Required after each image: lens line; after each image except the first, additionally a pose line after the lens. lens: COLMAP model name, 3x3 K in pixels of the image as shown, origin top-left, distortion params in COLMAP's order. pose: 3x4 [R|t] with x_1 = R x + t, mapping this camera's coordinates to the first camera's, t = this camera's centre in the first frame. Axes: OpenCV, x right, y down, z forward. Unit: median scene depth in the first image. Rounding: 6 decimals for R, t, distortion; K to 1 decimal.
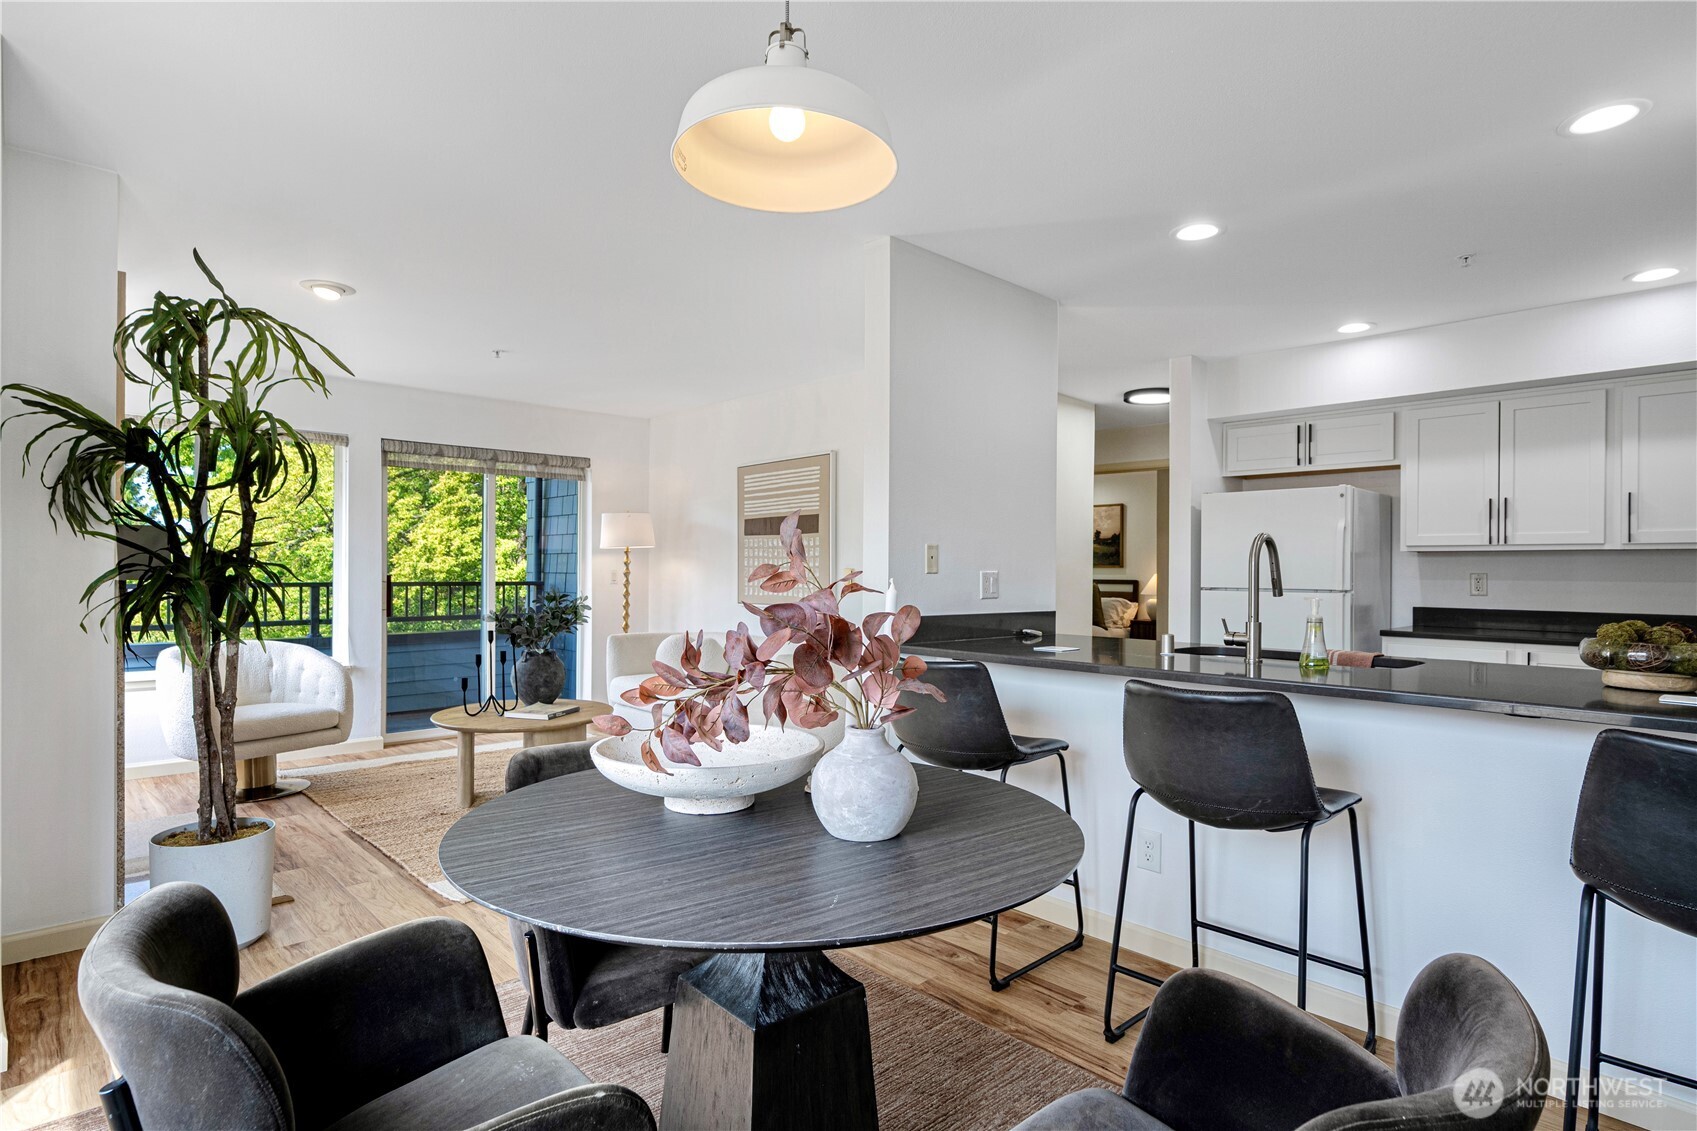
lens RADIAL K [[839.9, 0, 845.8], [0, 839.9, 568.5], [0, 0, 1]] dist [-0.002841, -0.000177]
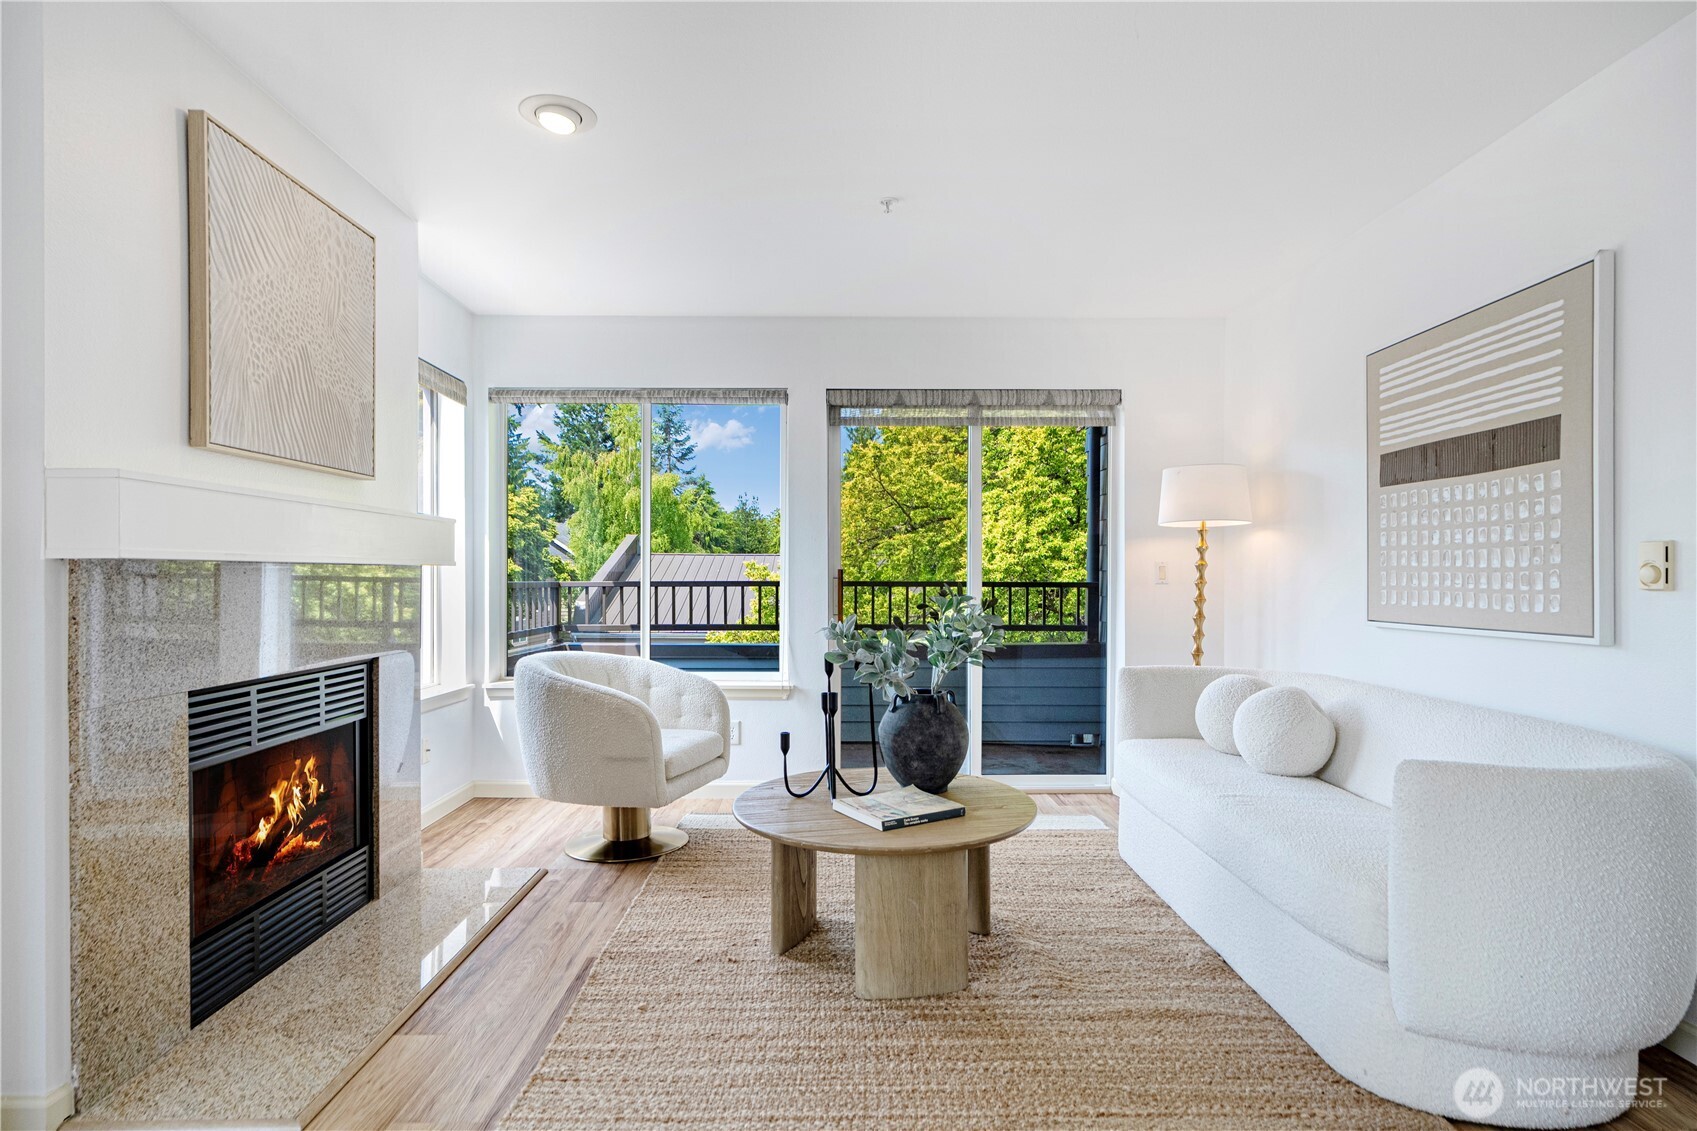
lens RADIAL K [[880.3, 0, 863.9], [0, 880.3, 581.2], [0, 0, 1]] dist [0.004644, -0.000441]
pose [[0.738530, 0.000057, -0.674221, 0.007778], [0.003727, 0.999984, 0.004167, 0.014155], [0.674211, -0.005590, 0.738518, 0.401677]]
